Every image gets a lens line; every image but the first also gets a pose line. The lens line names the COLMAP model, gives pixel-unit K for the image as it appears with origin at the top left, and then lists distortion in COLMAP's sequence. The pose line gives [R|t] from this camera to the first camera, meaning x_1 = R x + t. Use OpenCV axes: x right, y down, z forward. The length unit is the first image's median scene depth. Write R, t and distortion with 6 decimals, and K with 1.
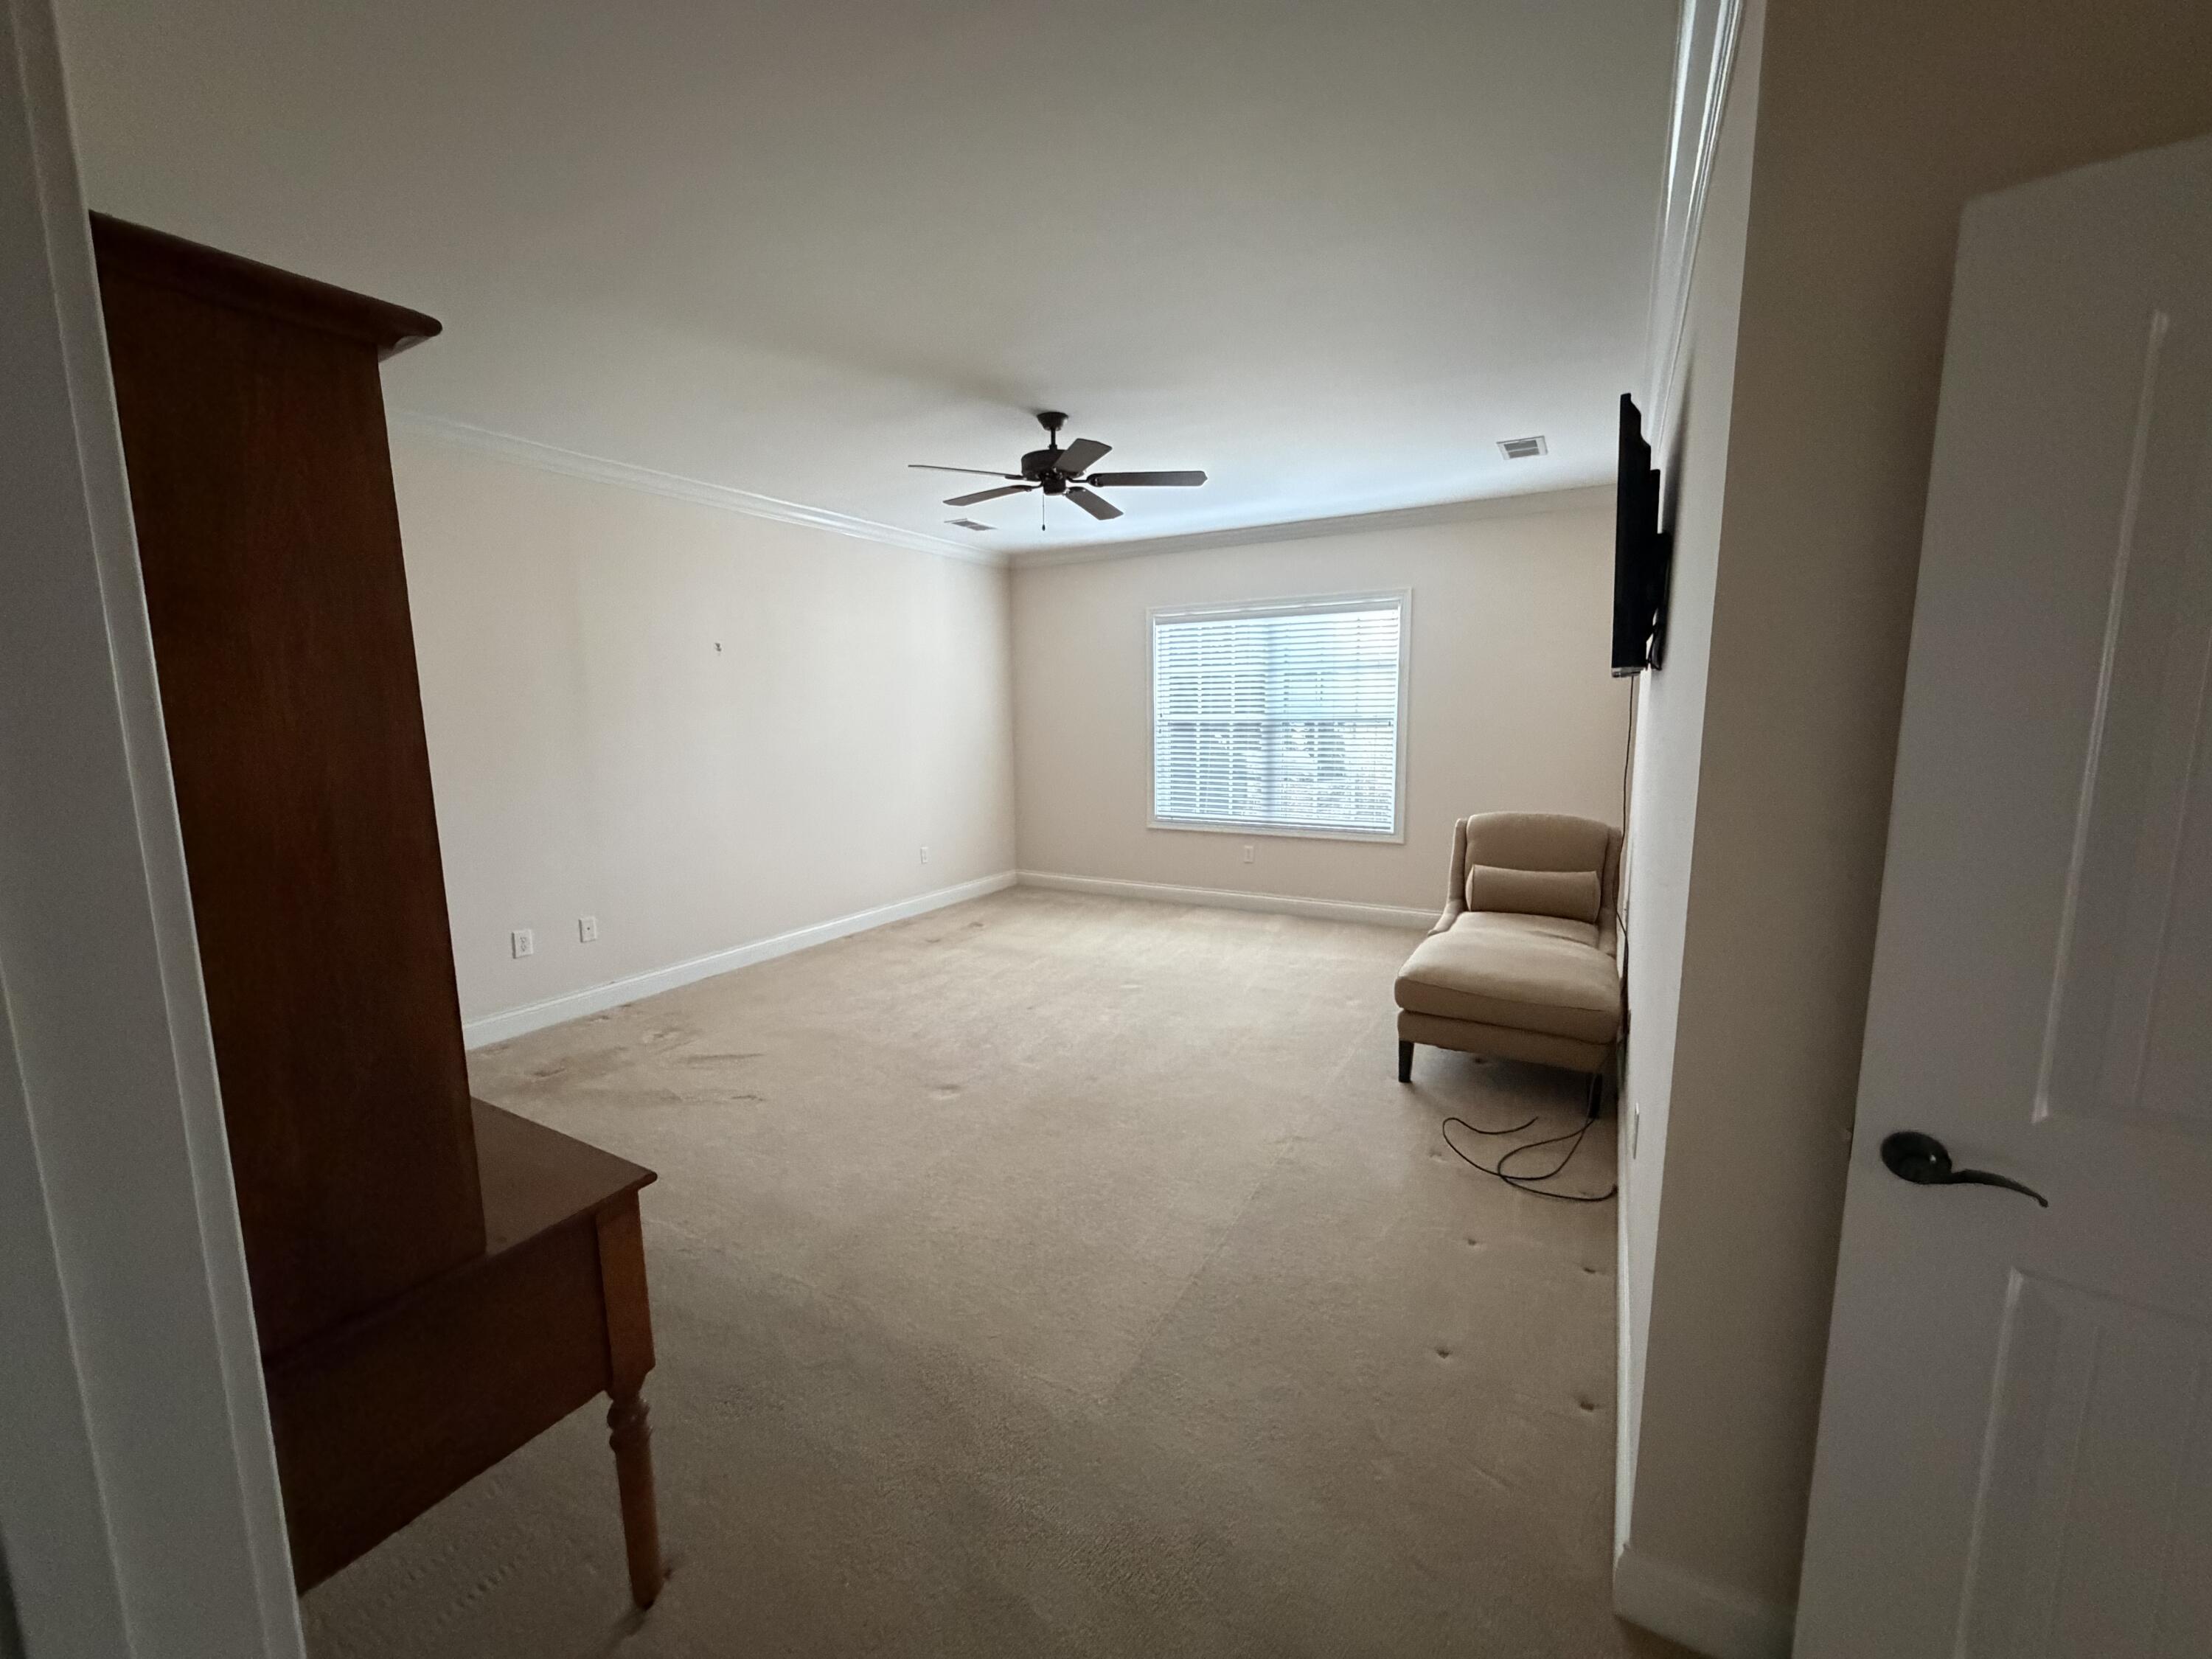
lens RADIAL K [[880.4, 0, 1106.0], [0, 880.4, 829.5], [0, 0, 1]] dist [-0.000589, -0.000114]
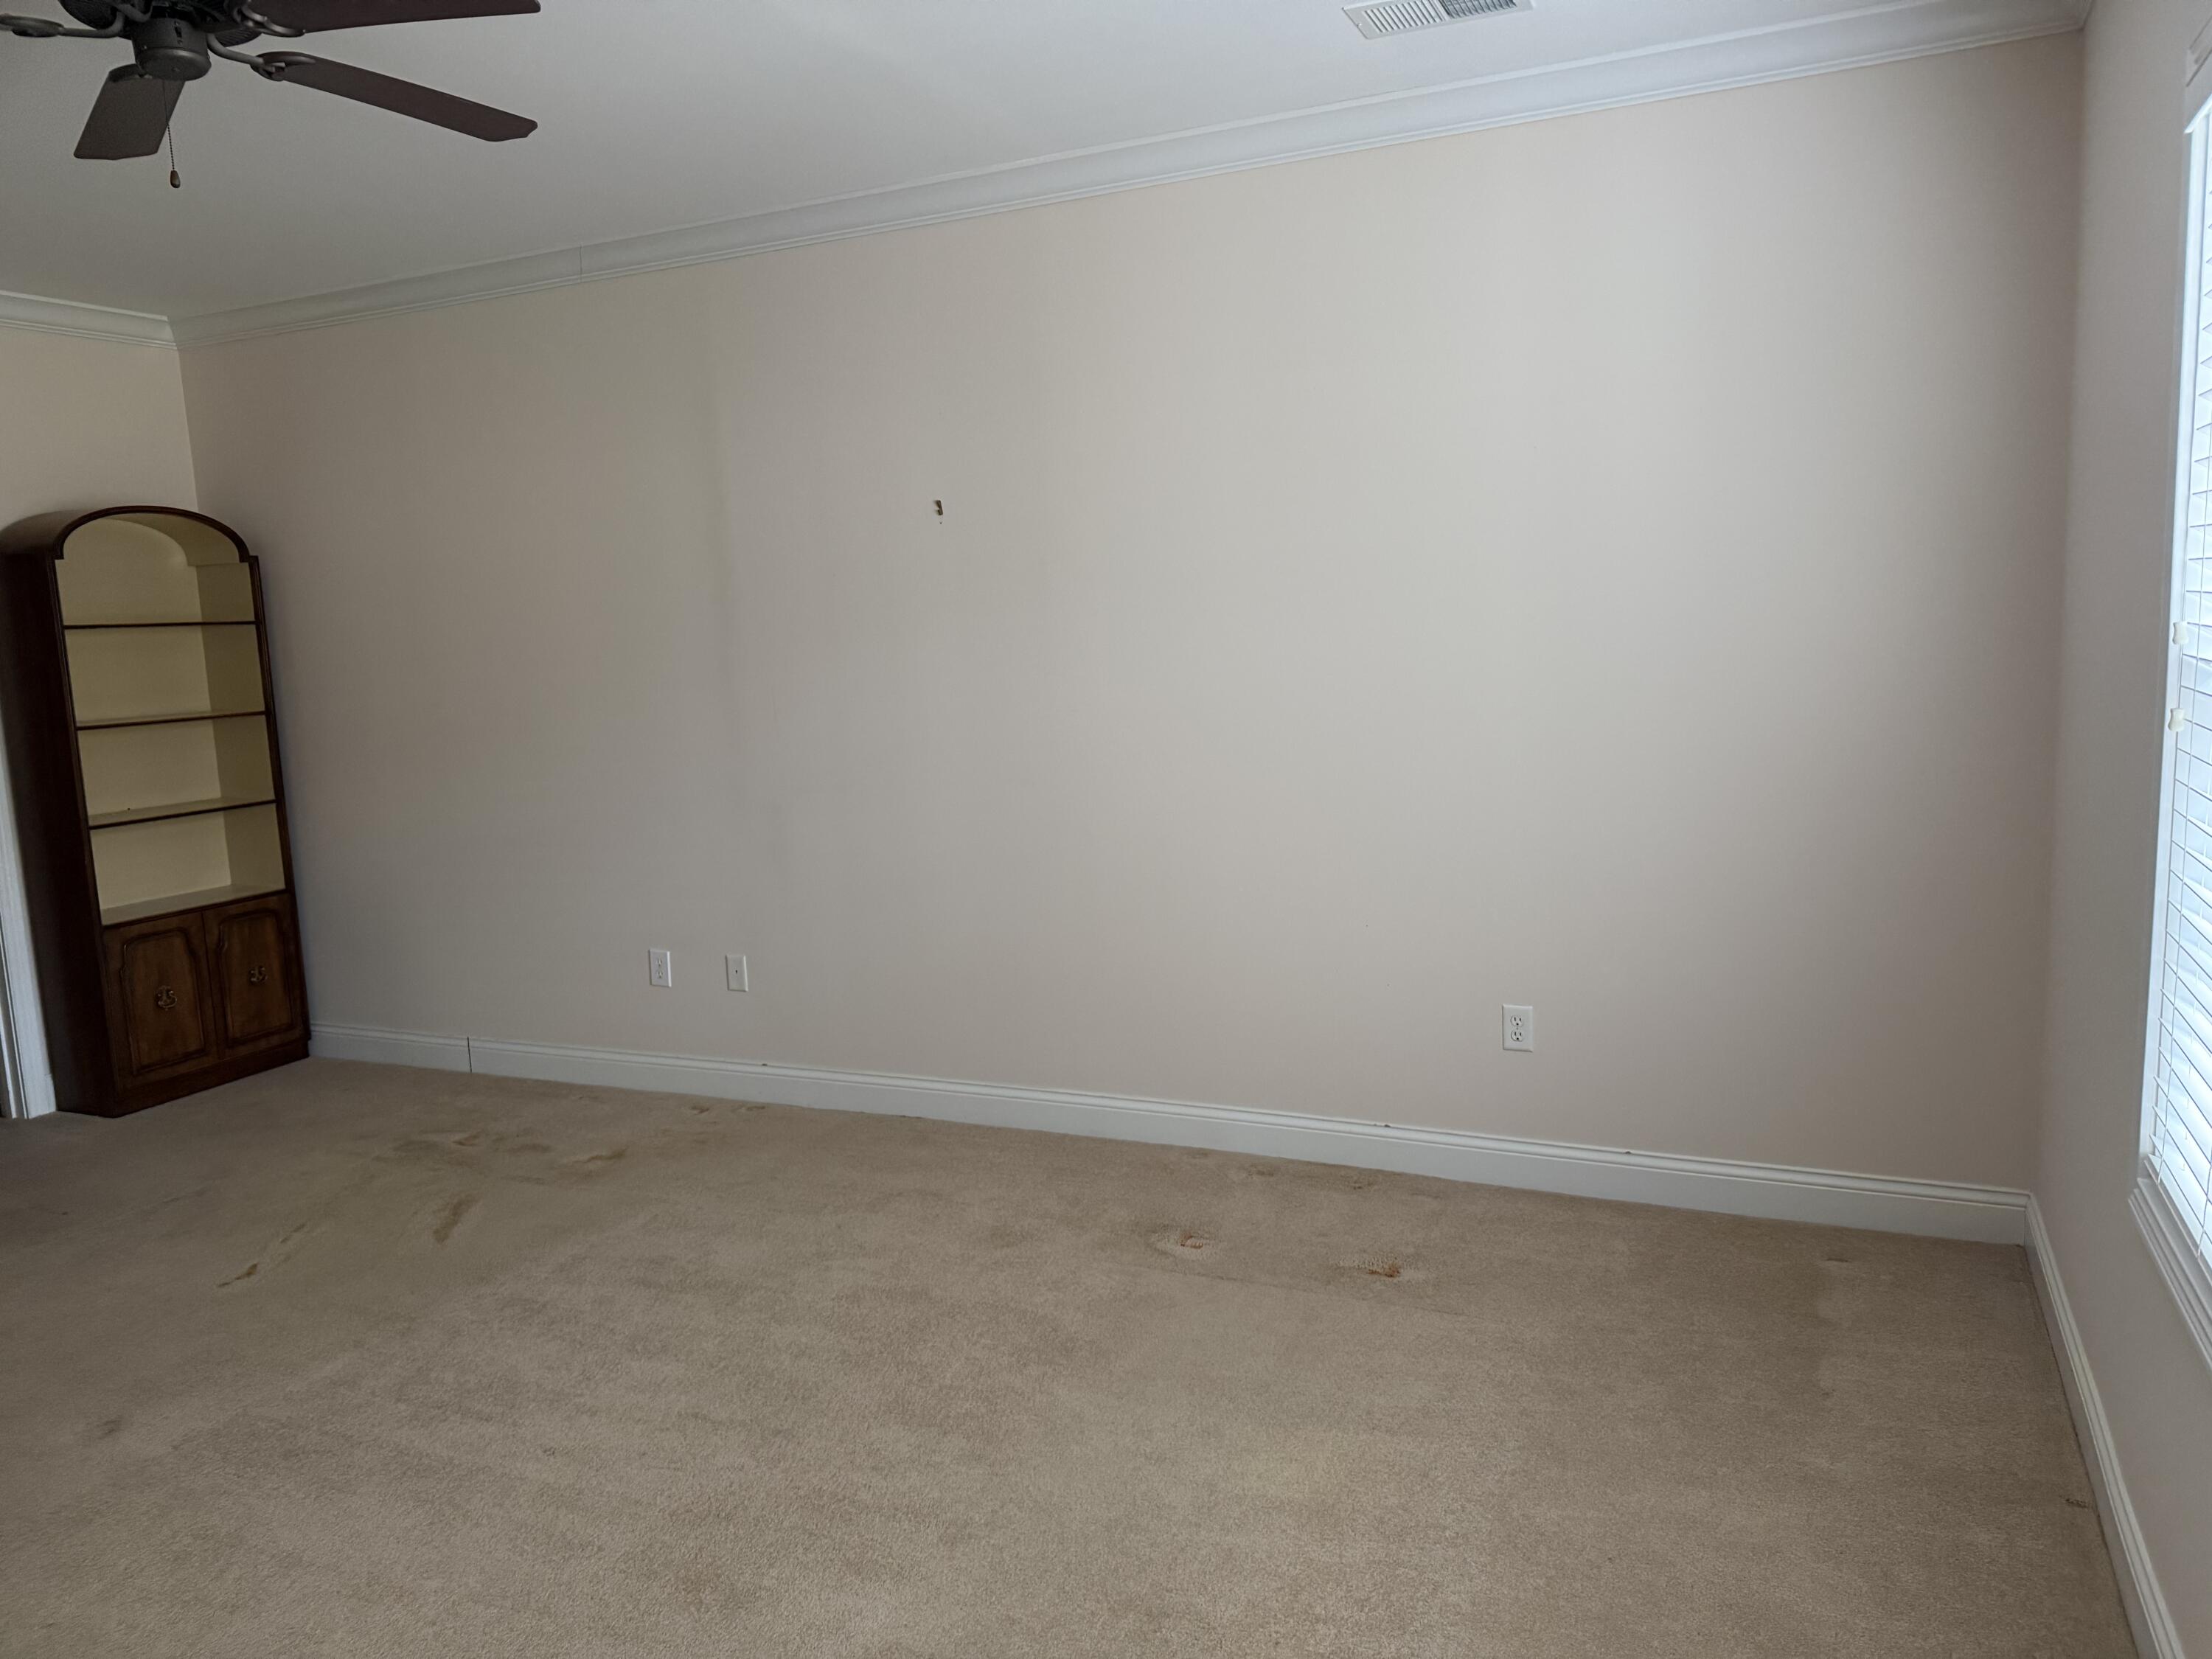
lens RADIAL K [[1576.5, 0, 1106.0], [0, 1576.5, 829.5], [0, 0, 1]] dist [0.002912, -0.000885]
pose [[0.101474, 0.143553, -0.984426, 0.572381], [-0.095384, 0.986379, 0.134006, -0.174282], [0.990255, 0.080300, 0.113785, 1.138106]]
